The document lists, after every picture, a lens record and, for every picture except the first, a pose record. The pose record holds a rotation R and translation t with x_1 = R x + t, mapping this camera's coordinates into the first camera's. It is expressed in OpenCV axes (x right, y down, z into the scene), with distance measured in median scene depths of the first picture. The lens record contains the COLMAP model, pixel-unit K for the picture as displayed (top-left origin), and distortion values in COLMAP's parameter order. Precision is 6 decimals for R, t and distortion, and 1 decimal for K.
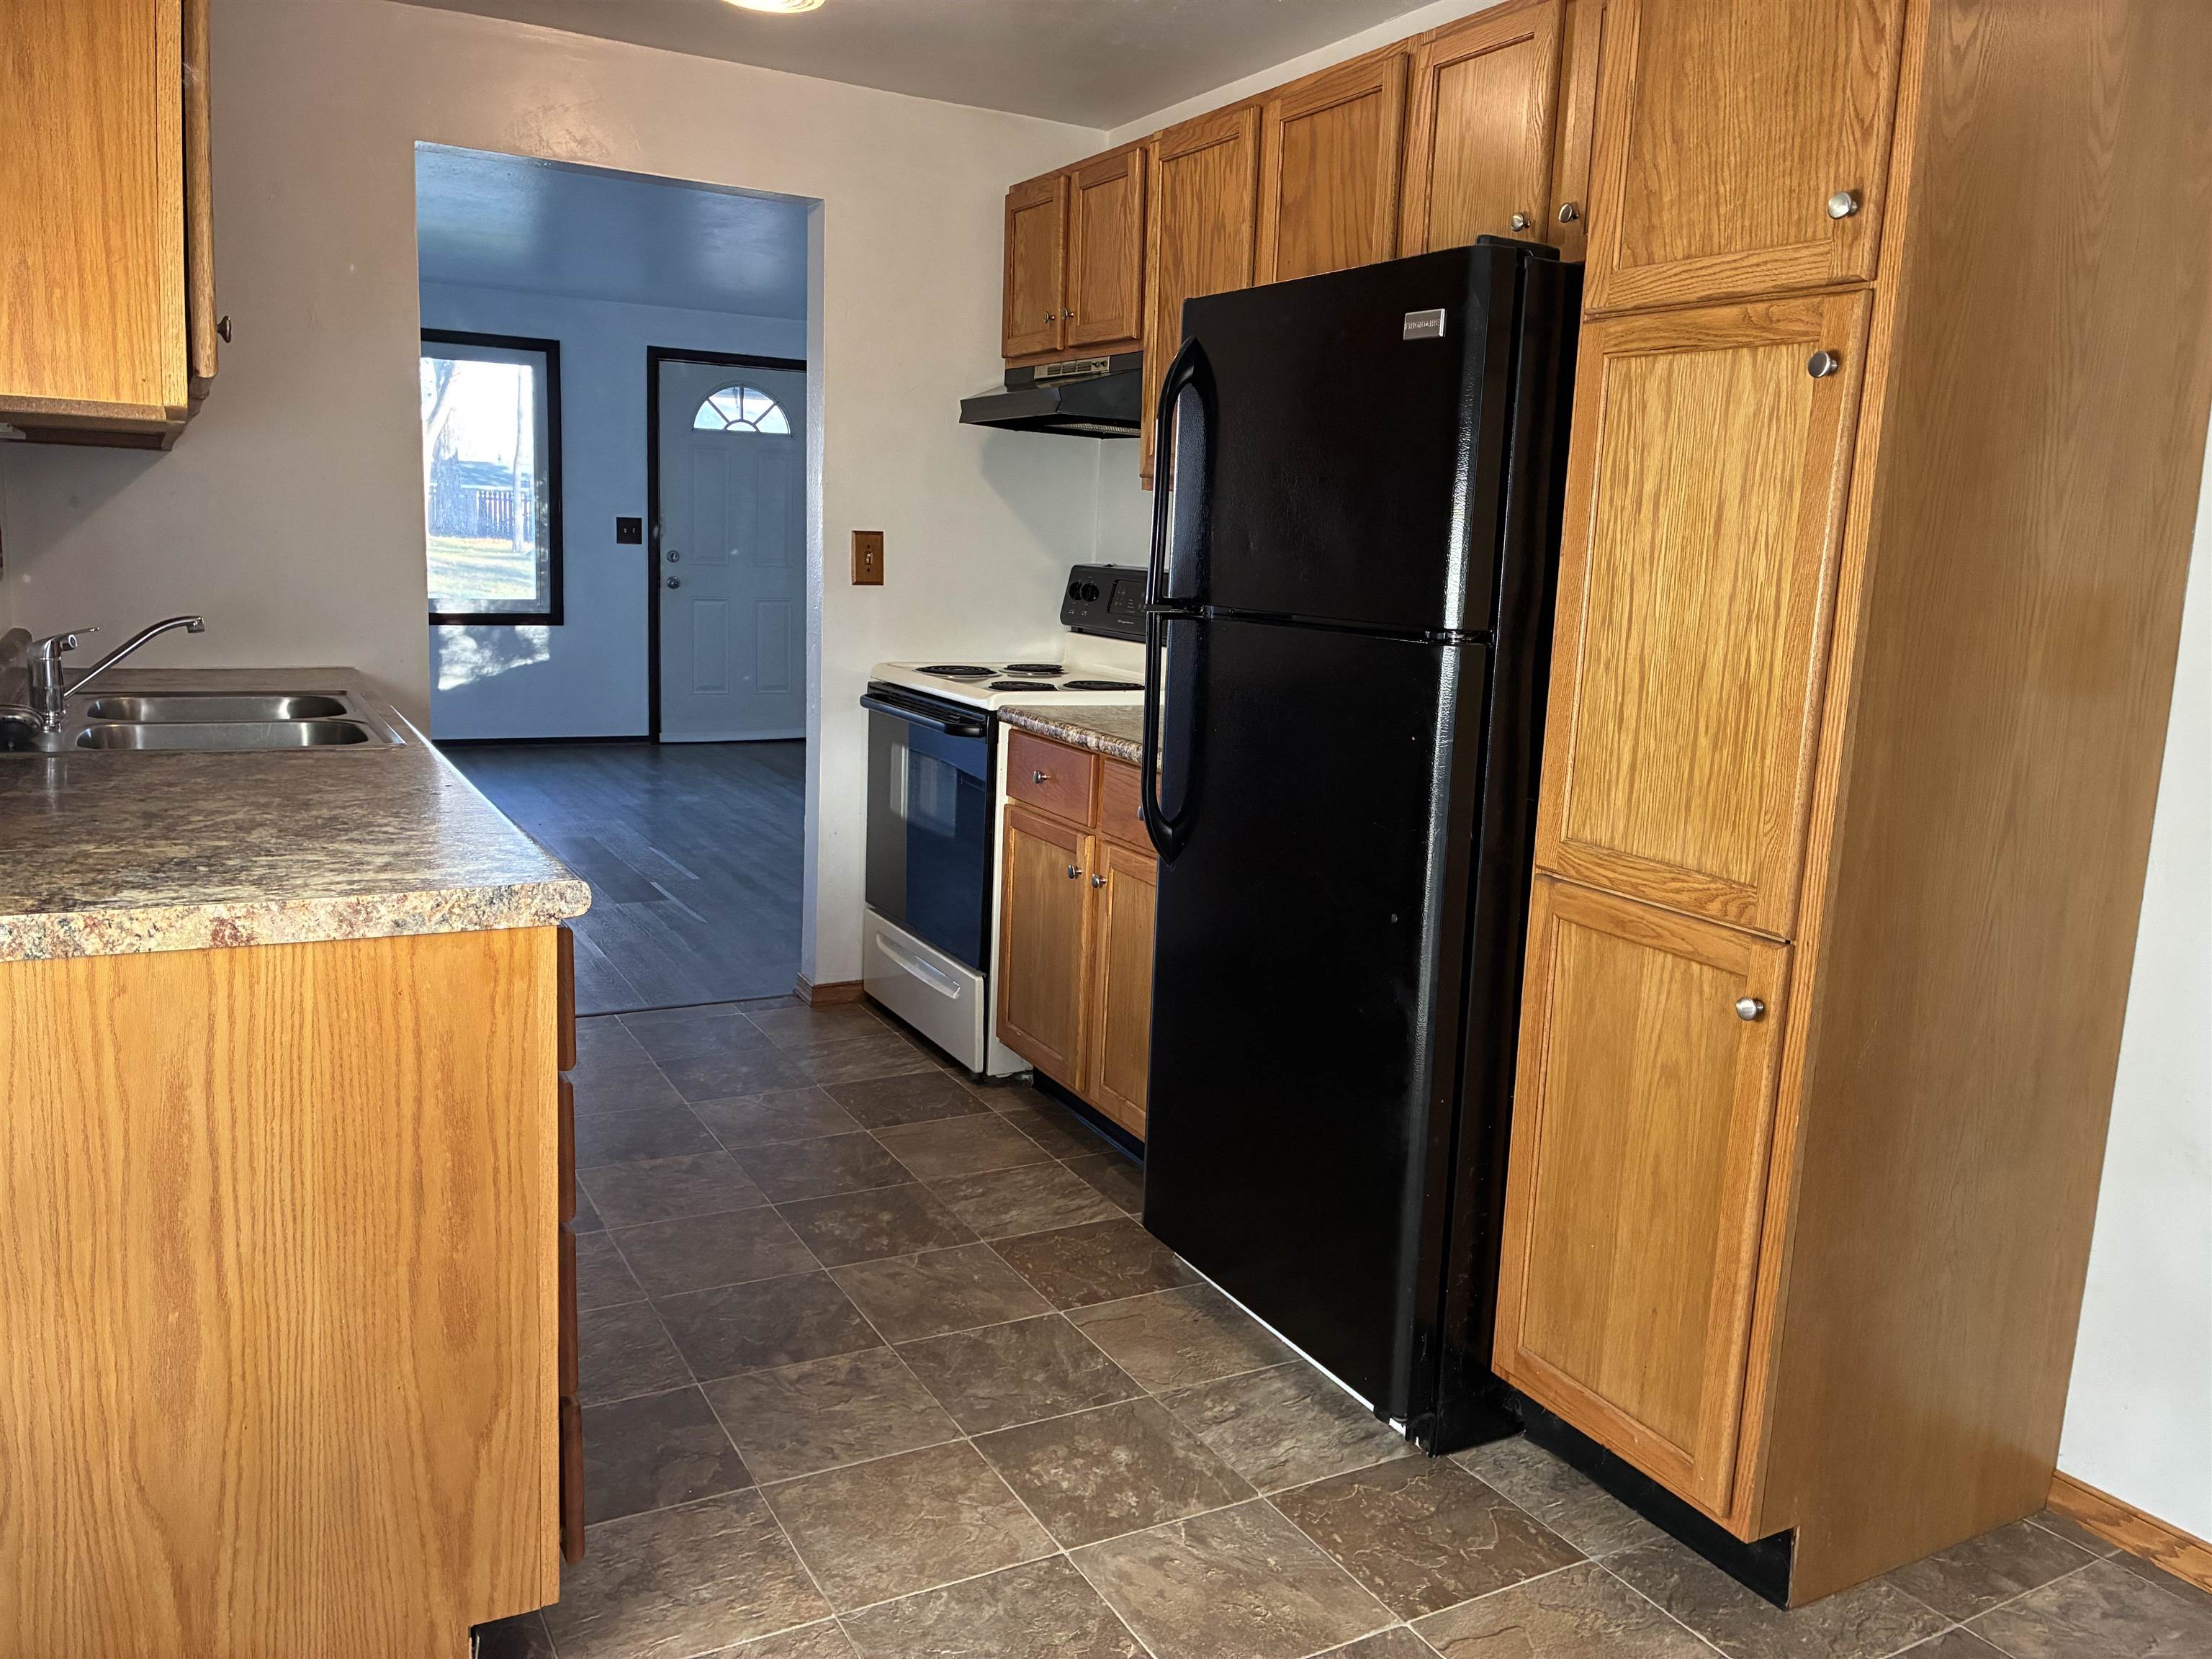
lens RADIAL K [[1669.1, 0, 1109.3], [0, 1669.1, 810.3], [0, 0, 1]] dist [0.051720, -0.071146]
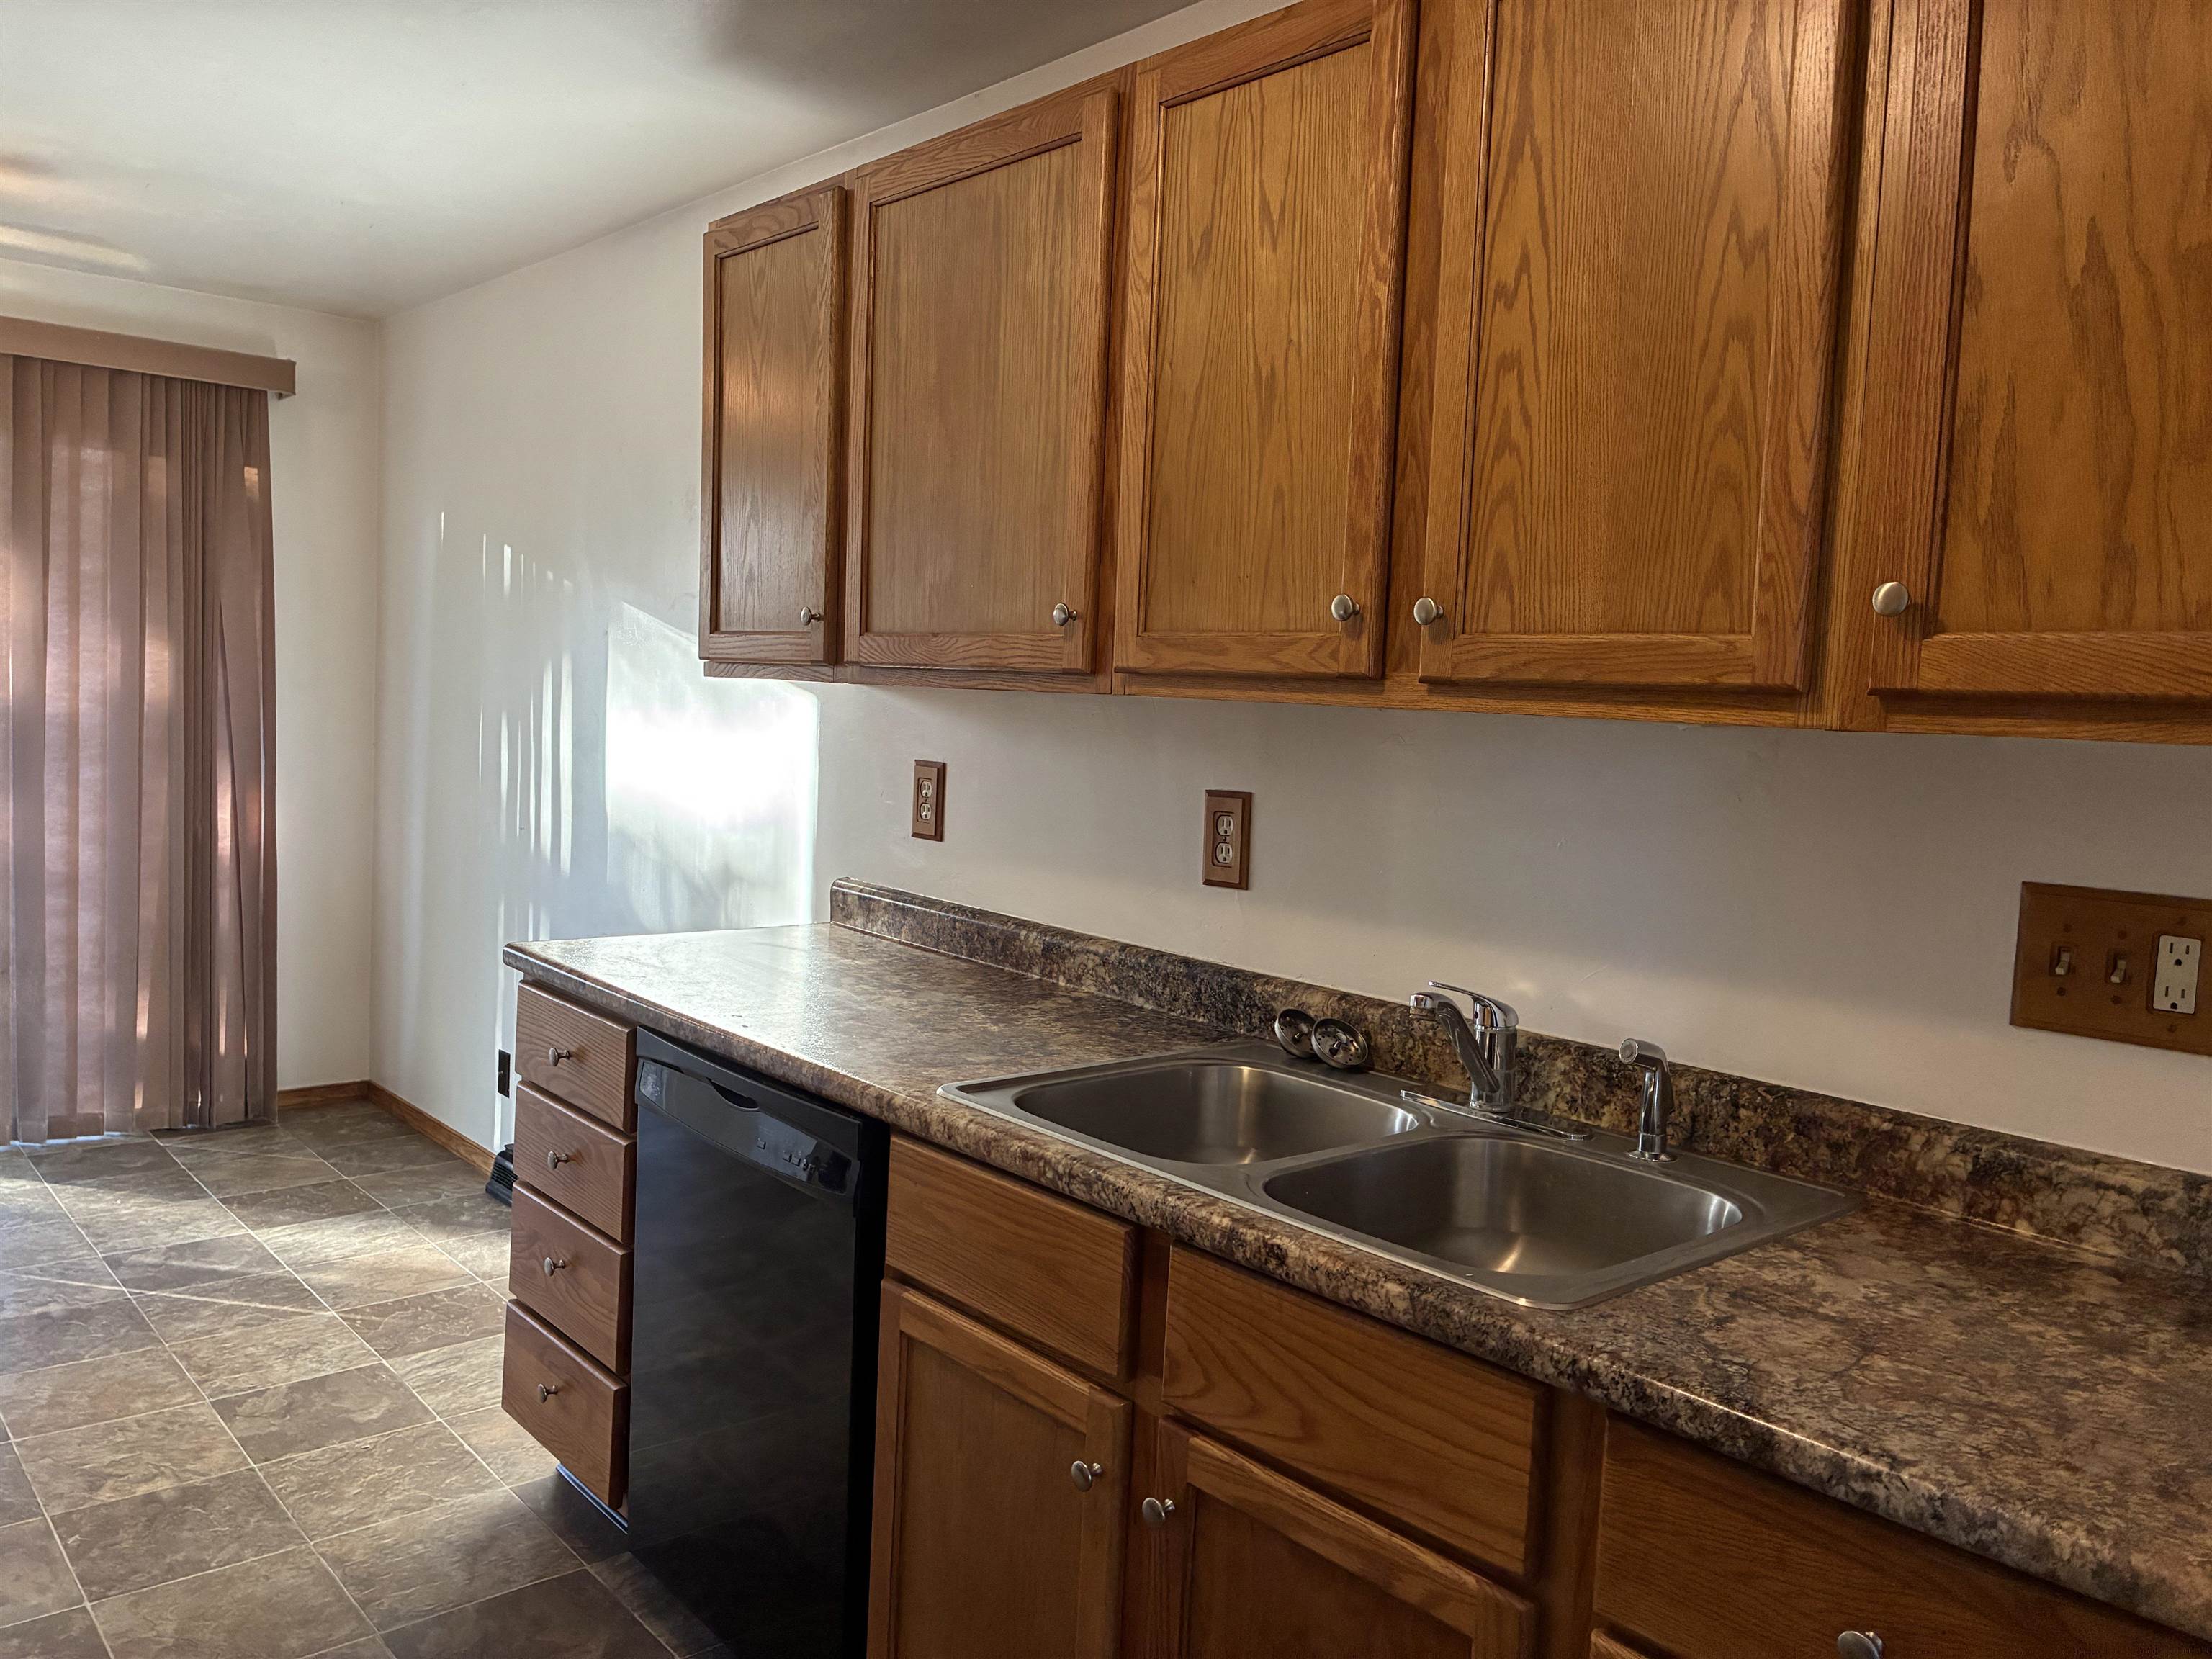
lens RADIAL K [[1669.1, 0, 1106.8], [0, 1669.1, 819.5], [0, 0, 1]] dist [0.051720, -0.071146]
pose [[-0.972104, -0.073912, -0.222601, -0.390554], [-0.125205, 0.966046, 0.226008, -0.390531], [0.198337, 0.247574, -0.948351, 2.016077]]
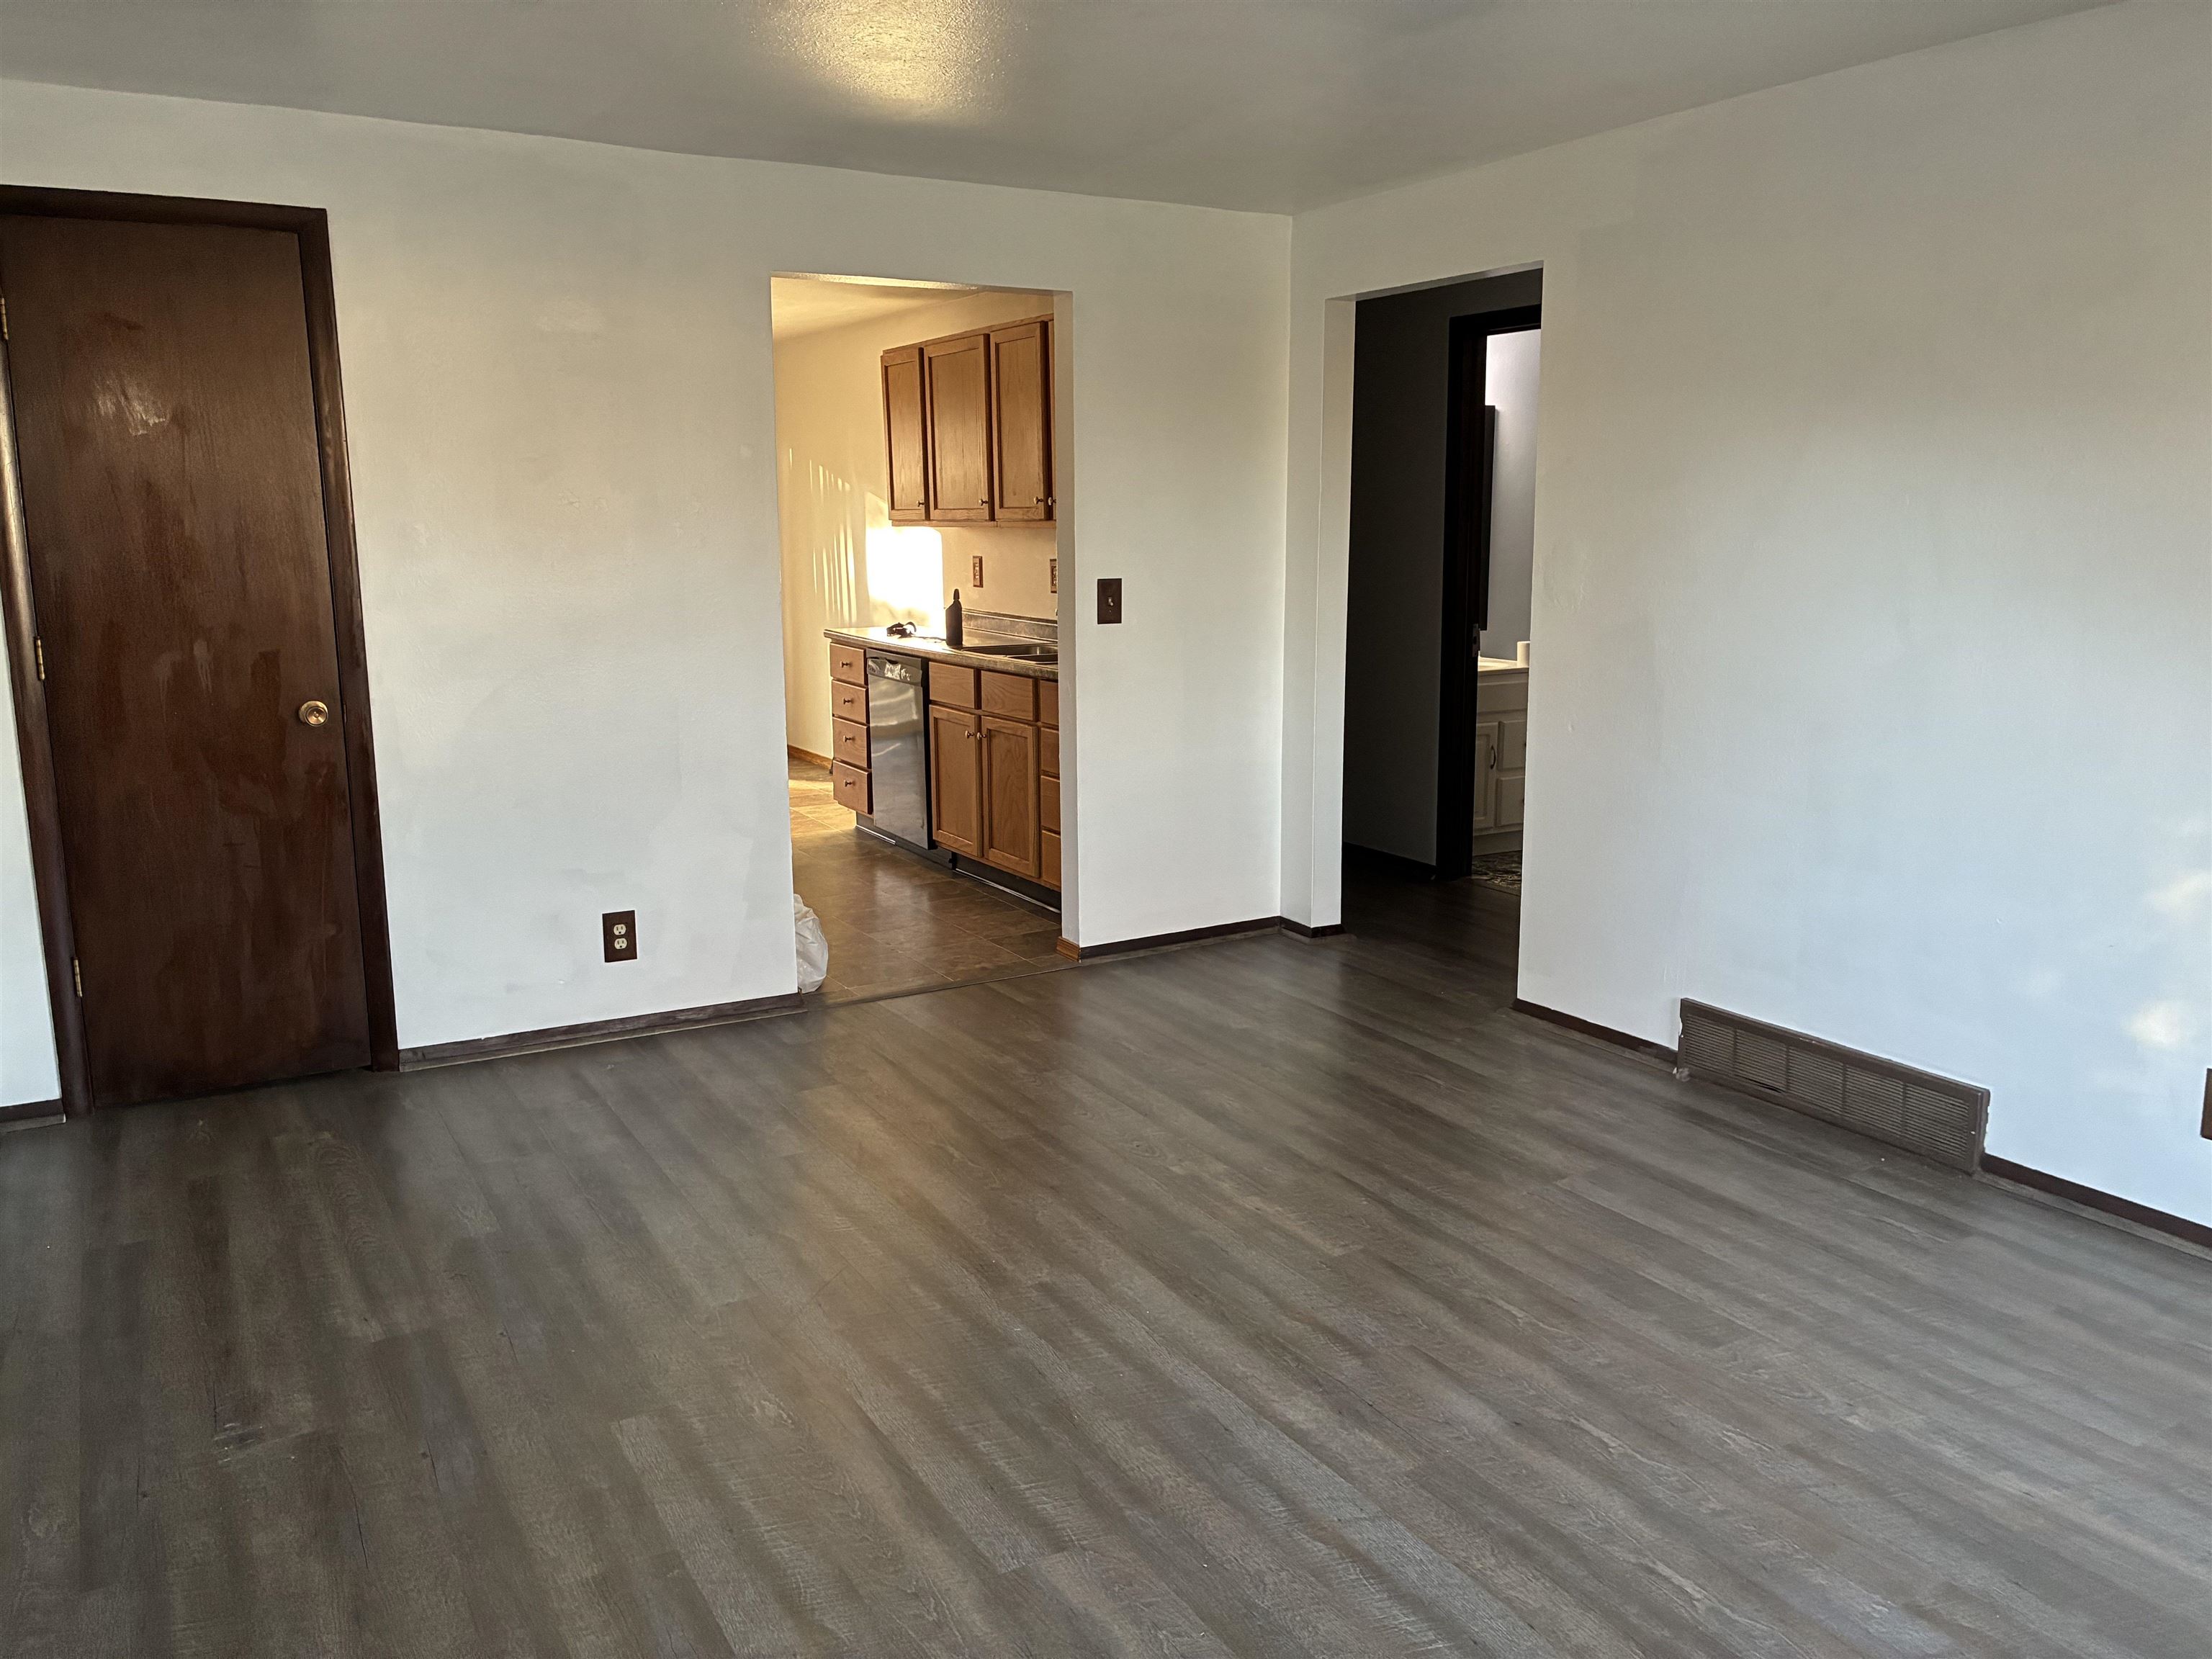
lens RADIAL K [[1669.1, 0, 1119.2], [0, 1669.1, 819.9], [0, 0, 1]] dist [0.051720, -0.071146]
pose [[-0.998705, -0.030755, -0.040529, -0.712634], [-0.042728, 0.939456, 0.339996, -0.781210], [0.027619, 0.341288, -0.939553, 4.107292]]
